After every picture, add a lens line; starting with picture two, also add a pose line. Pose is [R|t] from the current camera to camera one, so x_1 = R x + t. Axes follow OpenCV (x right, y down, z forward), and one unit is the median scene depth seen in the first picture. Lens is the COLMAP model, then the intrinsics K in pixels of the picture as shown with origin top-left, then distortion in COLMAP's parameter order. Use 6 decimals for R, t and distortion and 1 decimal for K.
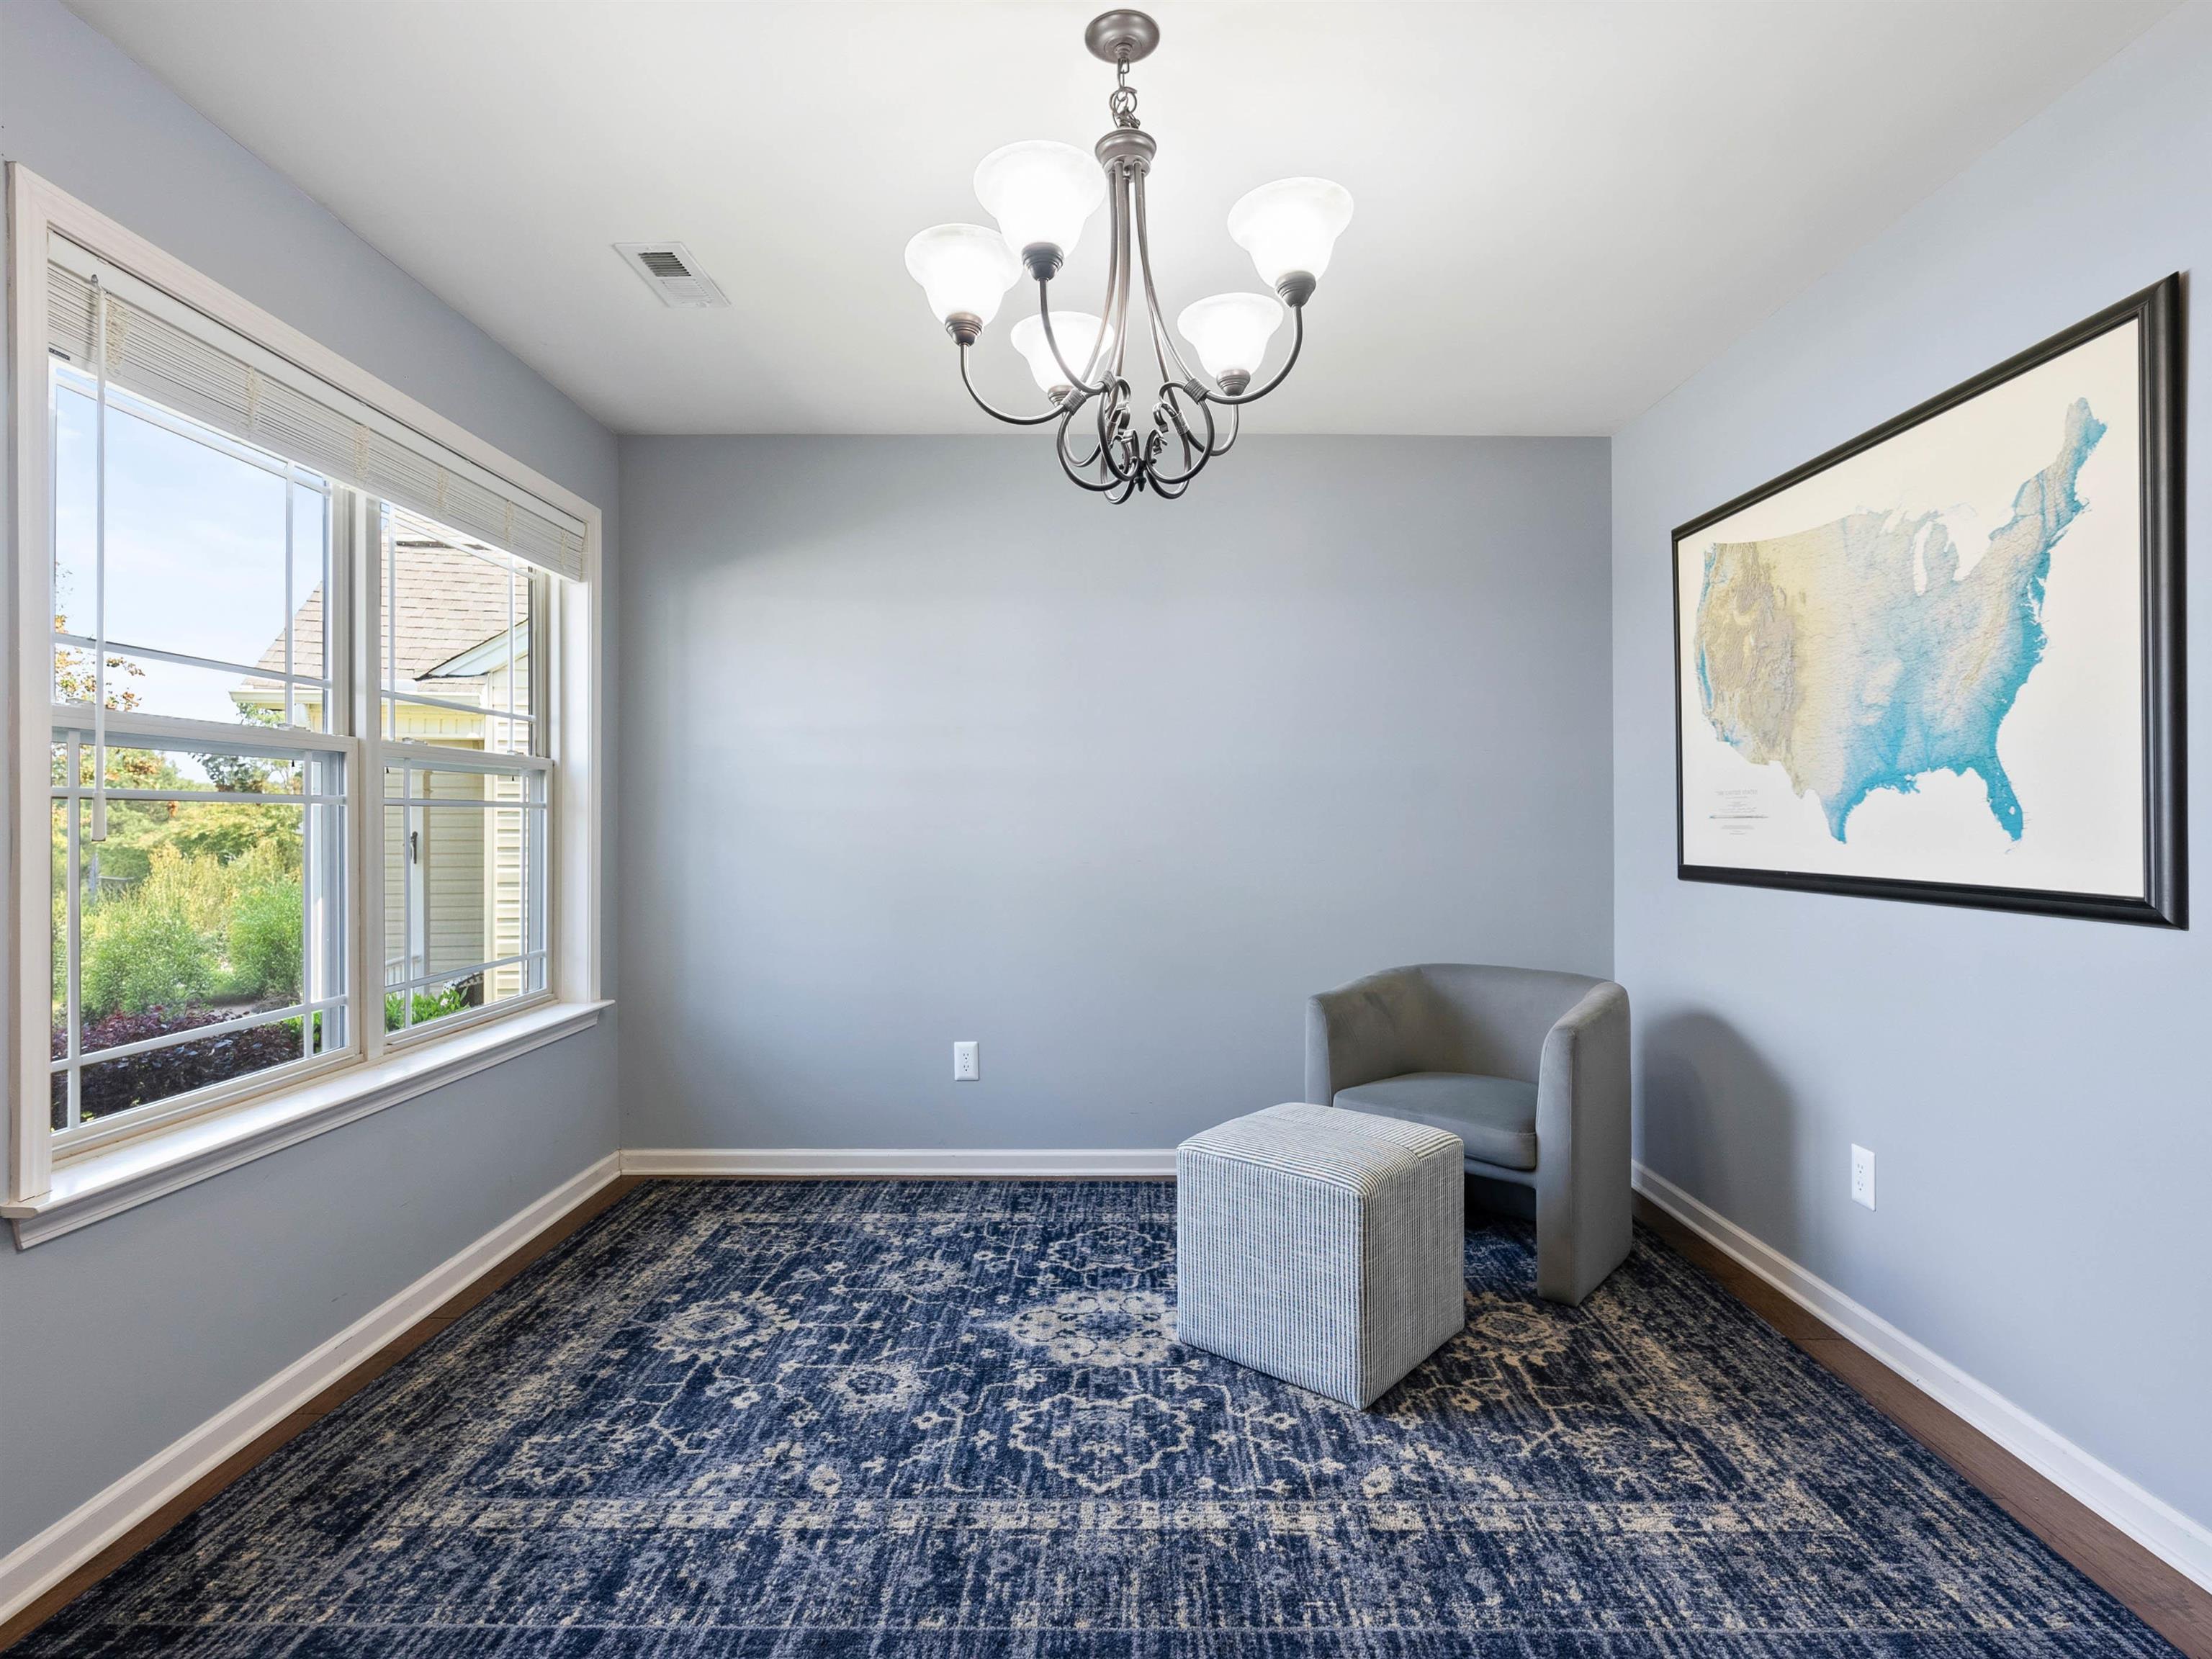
lens RADIAL K [[1122.4, 0, 1117.8], [0, 1122.4, 818.7], [0, 0, 1]] dist [-0.016621, 0.006541]
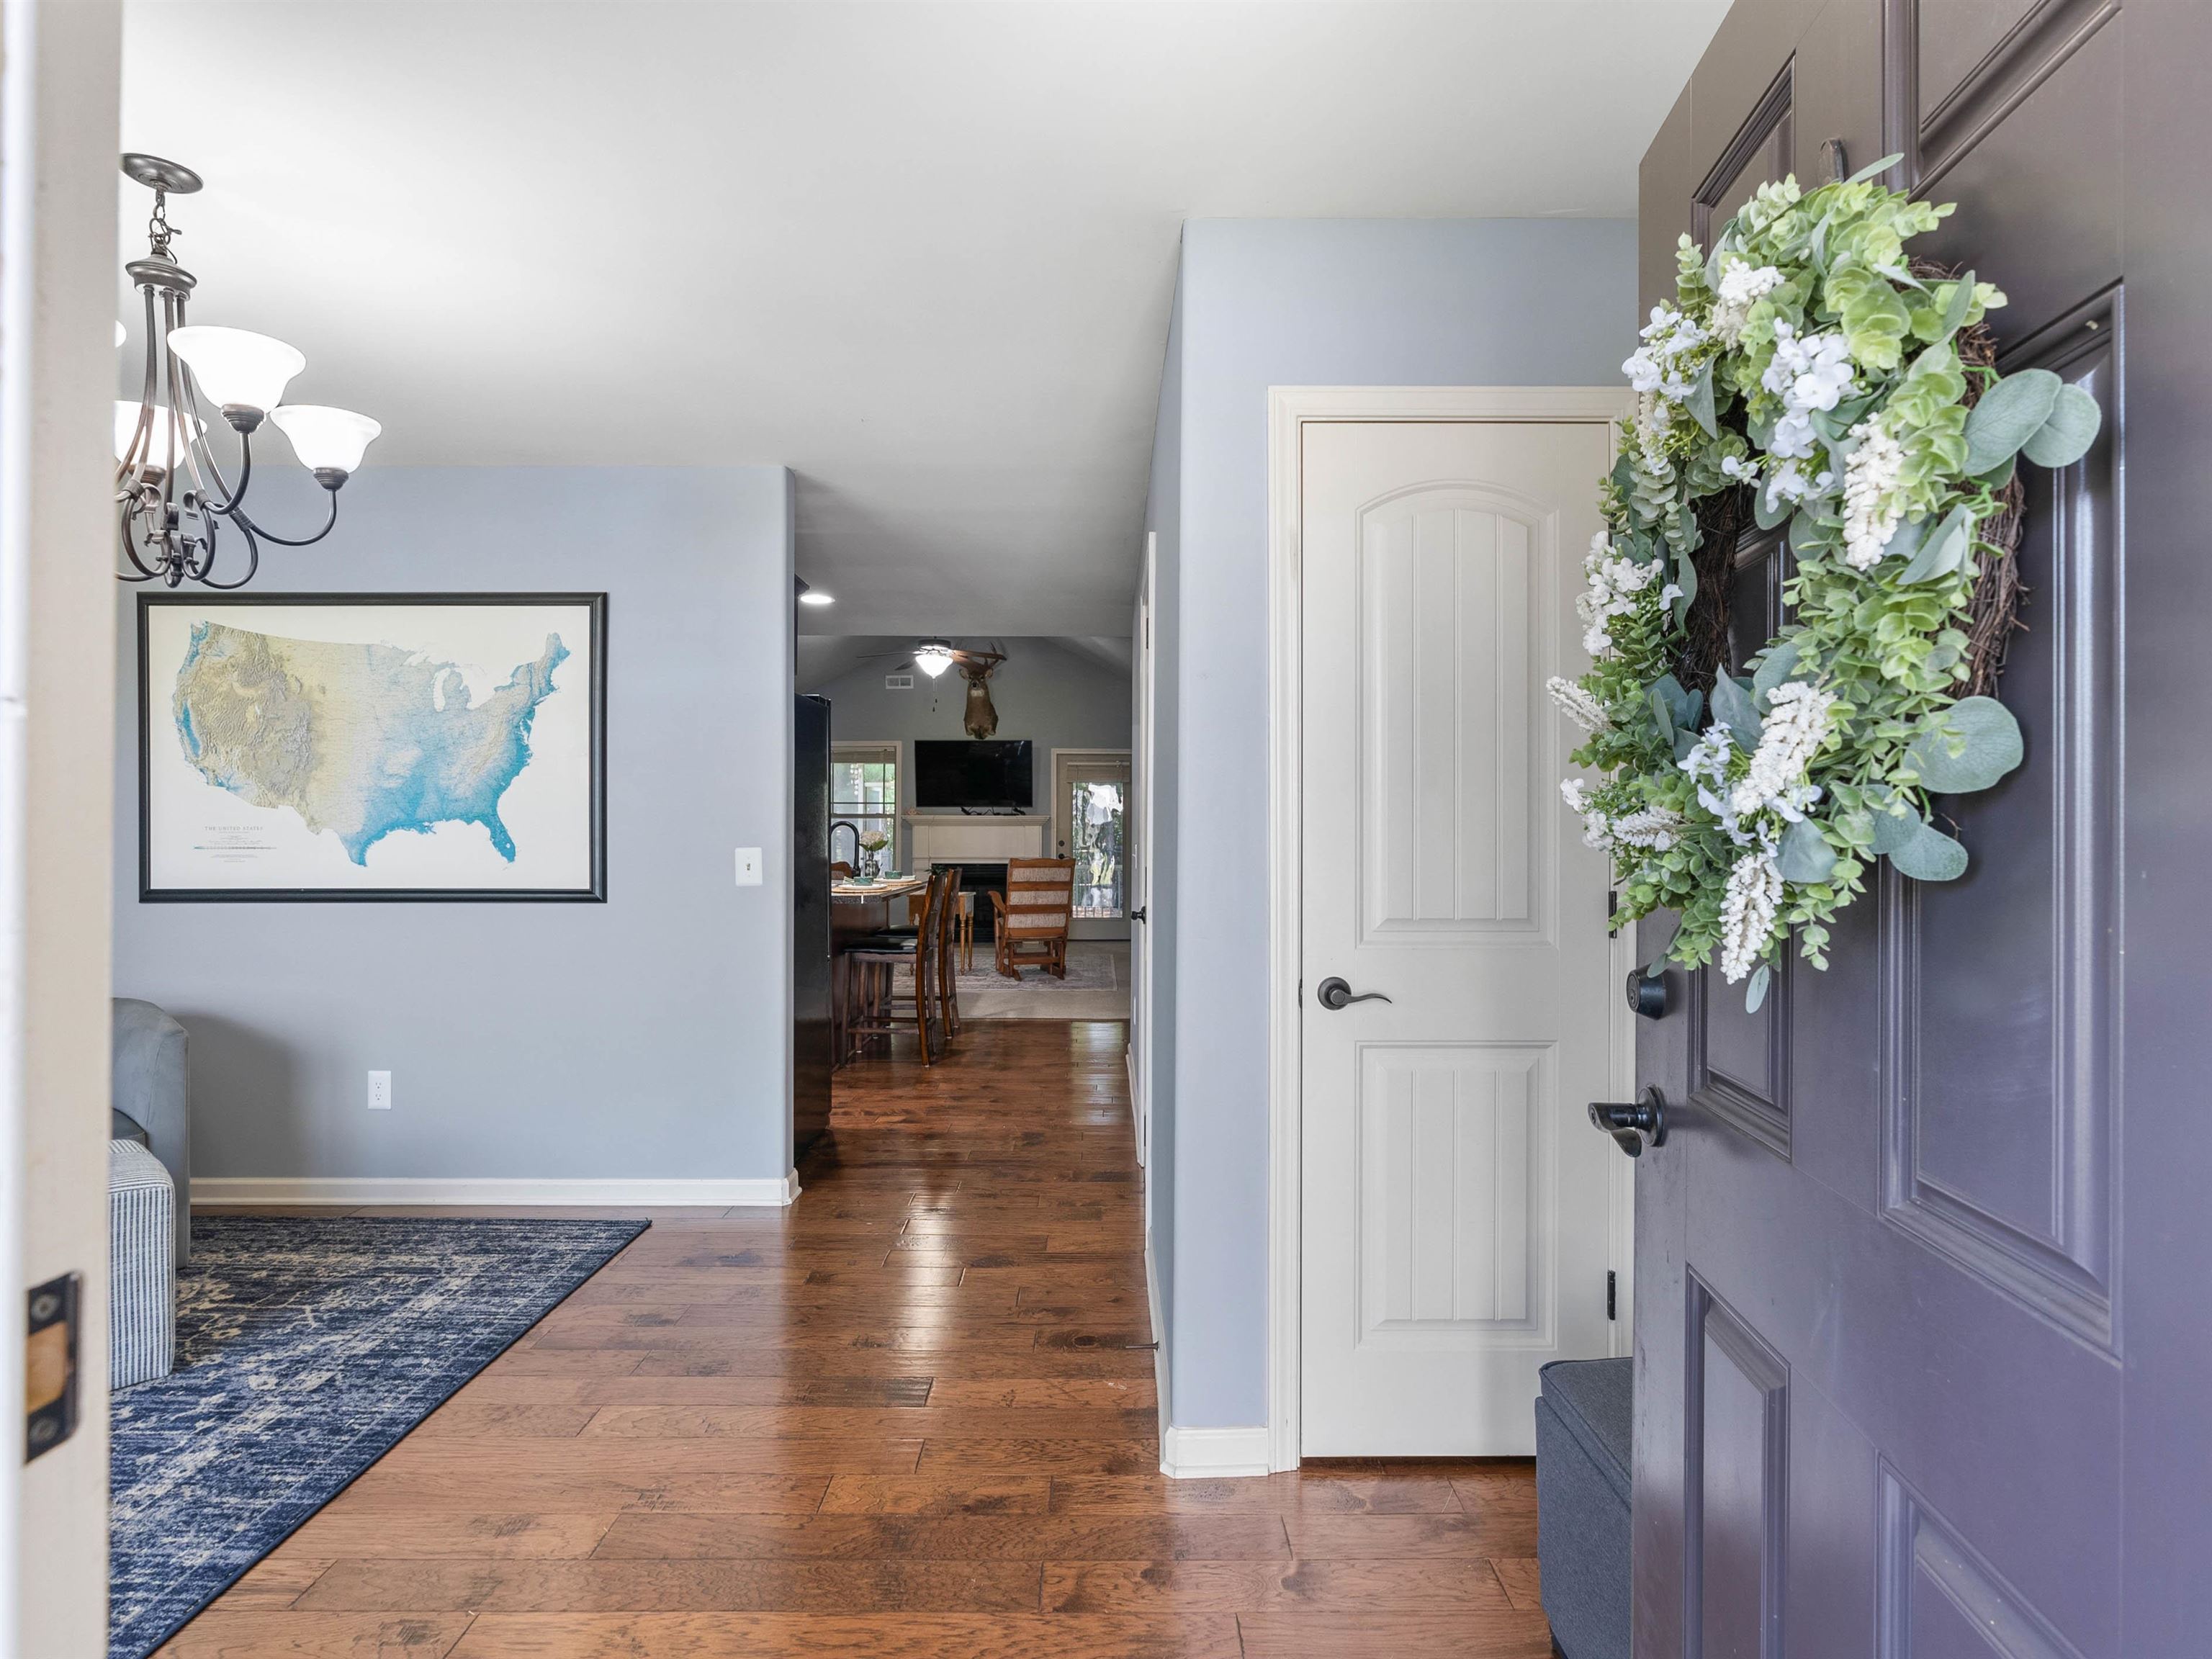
lens RADIAL K [[1122.4, 0, 1102.9], [0, 1122.4, 832.2], [0, 0, 1]] dist [-0.016621, 0.006541]
pose [[0.003953, -0.006013, 0.999974, -0.887179], [-0.003669, 0.999975, 0.006028, -0.038973], [-0.999985, -0.003693, 0.003931, 0.032700]]
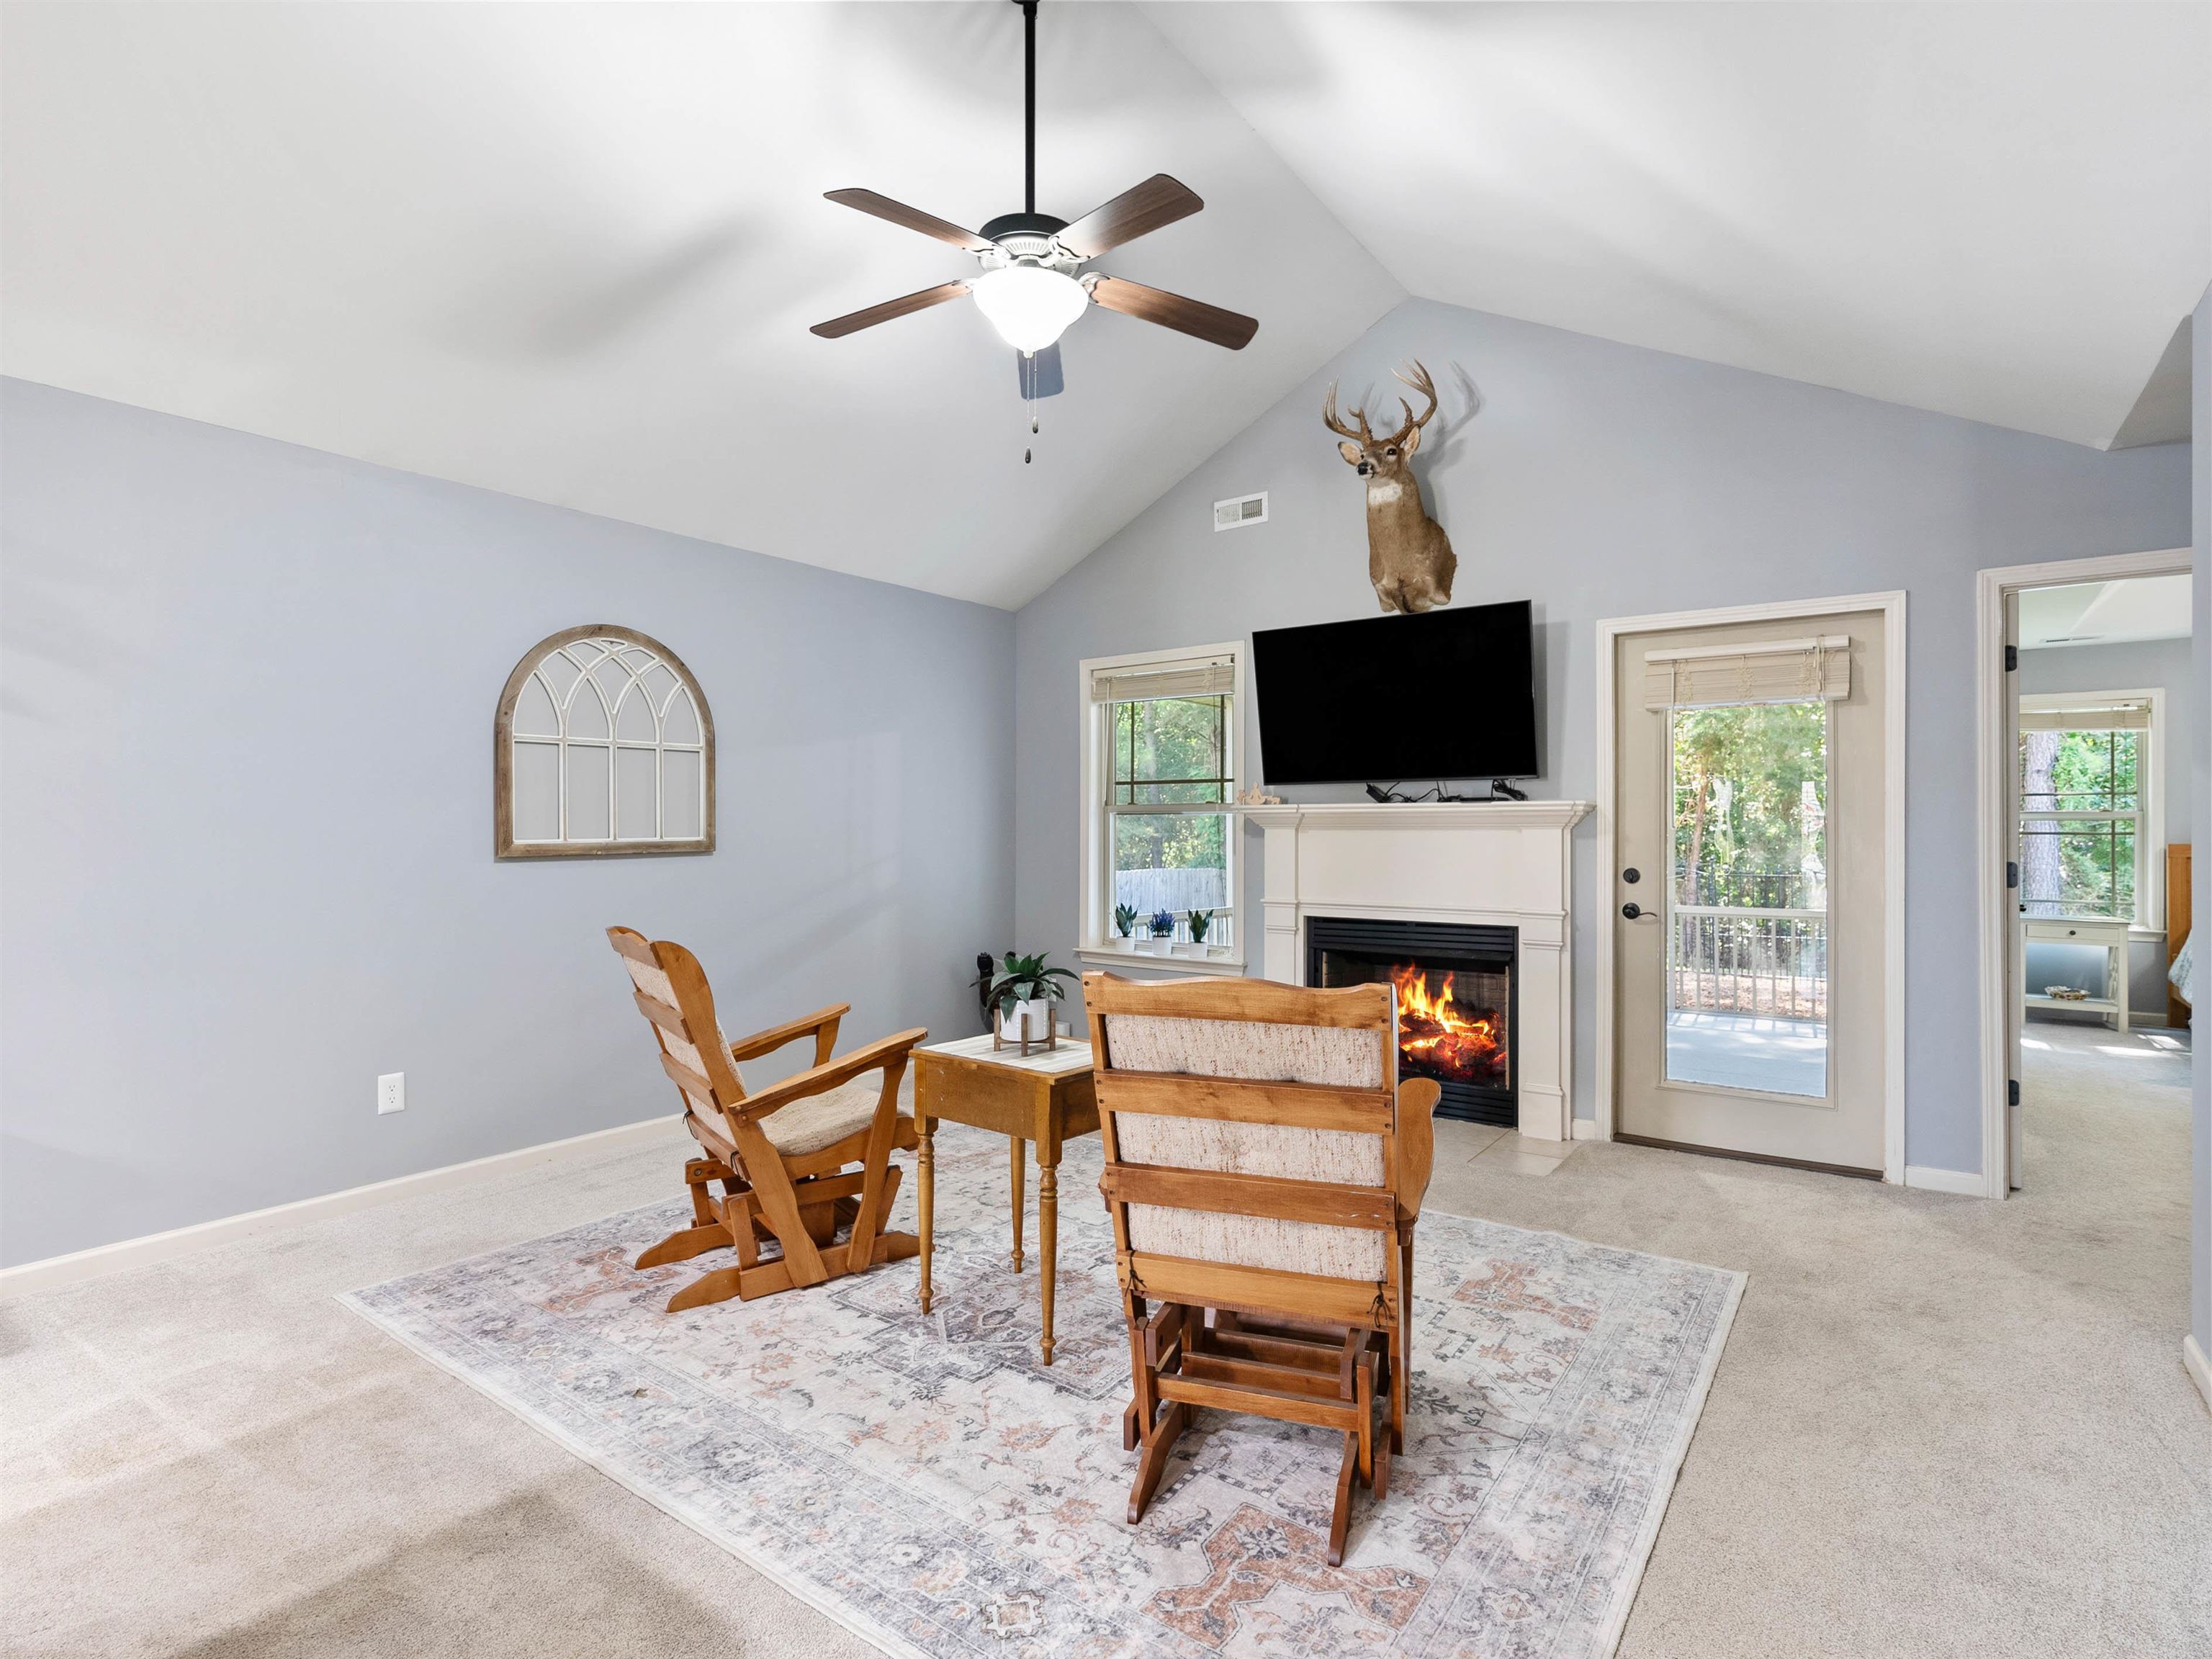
lens RADIAL K [[1122.4, 0, 1104.2], [0, 1122.4, 818.8], [0, 0, 1]] dist [-0.016621, 0.006541]
pose [[0.590830, 0.008552, 0.806751, 2.340014], [-0.003400, 0.999961, -0.008109, -0.033356], [-0.806789, 0.002048, 0.590836, -0.165166]]
